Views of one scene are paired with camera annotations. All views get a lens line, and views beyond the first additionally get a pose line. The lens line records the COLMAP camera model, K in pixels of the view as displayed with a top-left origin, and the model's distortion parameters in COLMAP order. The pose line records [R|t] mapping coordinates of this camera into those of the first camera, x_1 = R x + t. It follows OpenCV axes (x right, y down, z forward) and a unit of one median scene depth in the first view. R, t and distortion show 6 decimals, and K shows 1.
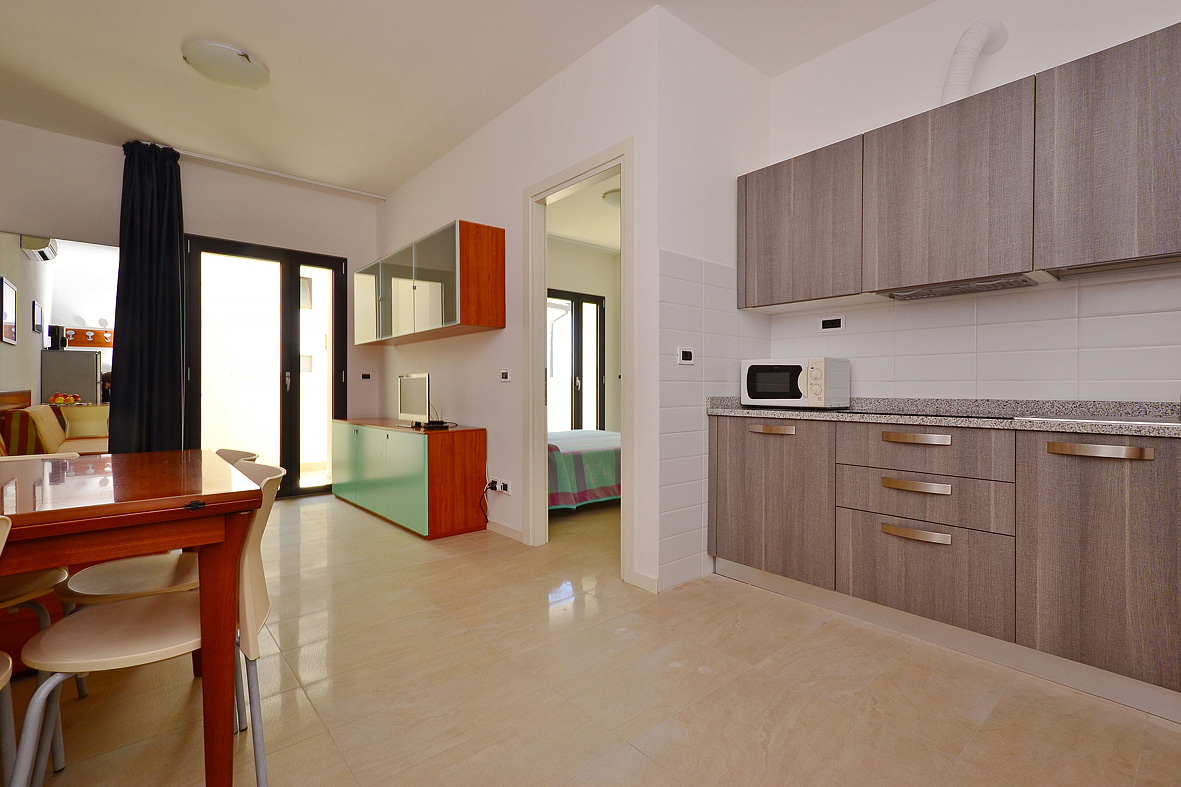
lens RADIAL K [[529.5, 0, 592.2], [0, 529.5, 390.3], [0, 0, 1]] dist [0.002224, -0.000220]
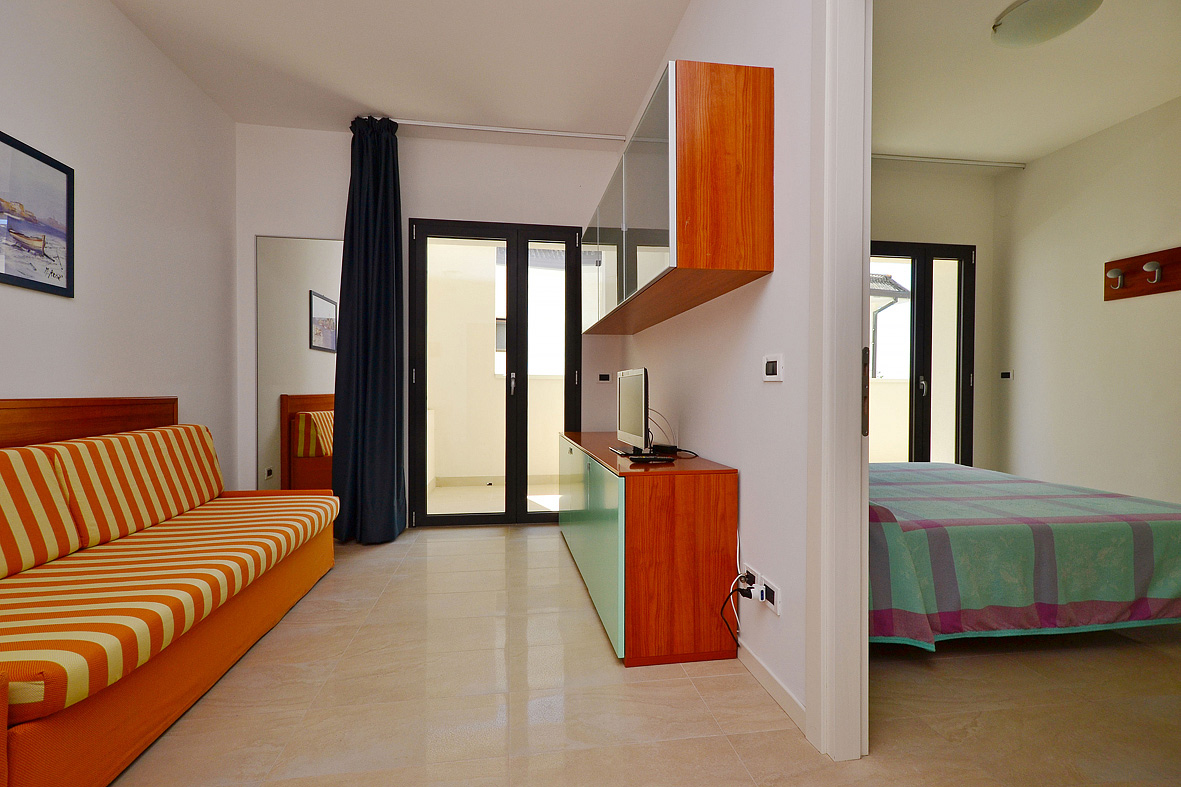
lens RADIAL K [[529.5, 0, 583.5], [0, 529.5, 397.0], [0, 0, 1]] dist [0.002224, -0.000220]
pose [[0.838407, 0.009103, -0.544969, -0.037953], [-0.006622, 0.999957, 0.006516, -0.003198], [0.545005, -0.001855, 0.838431, 0.434657]]
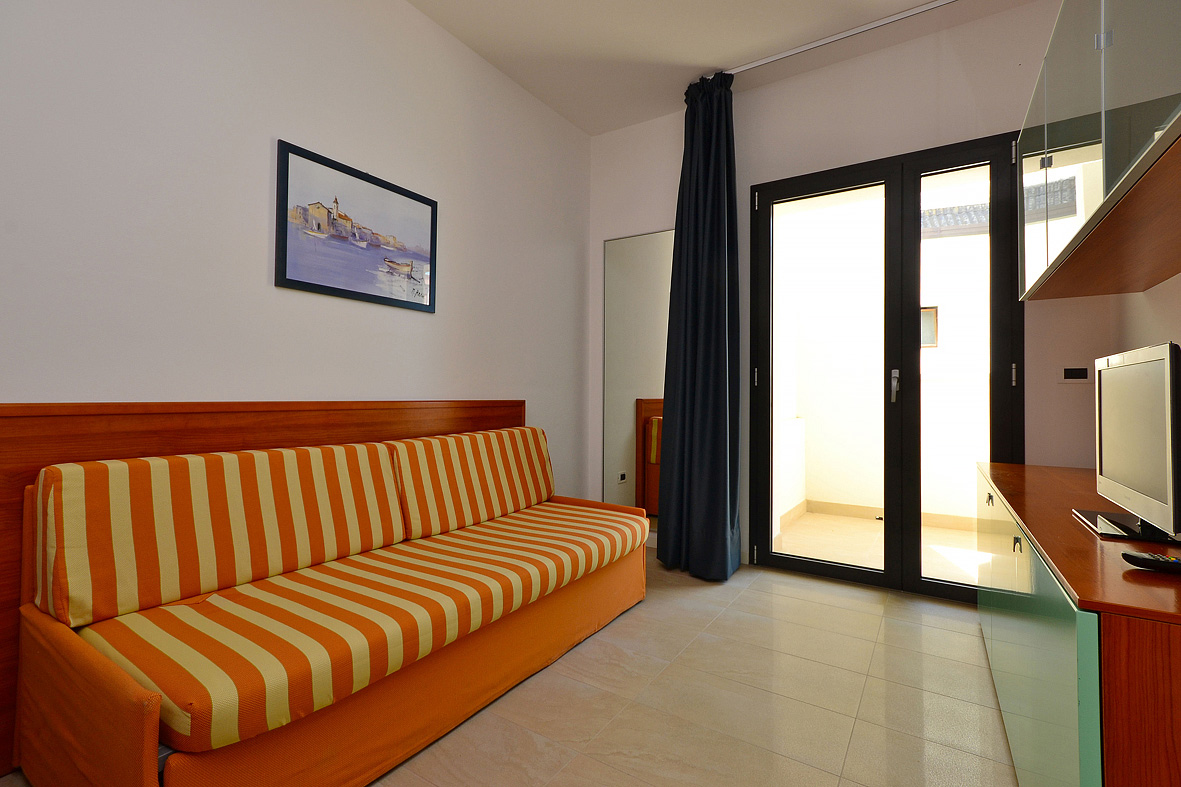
lens RADIAL K [[529.5, 0, 590.7], [0, 529.5, 386.0], [0, 0, 1]] dist [0.002224, -0.000220]
pose [[0.265873, -0.011389, -0.963941, -0.131291], [-0.012095, 0.999812, -0.015148, -0.004939], [0.963932, 0.015686, 0.265686, 0.628527]]
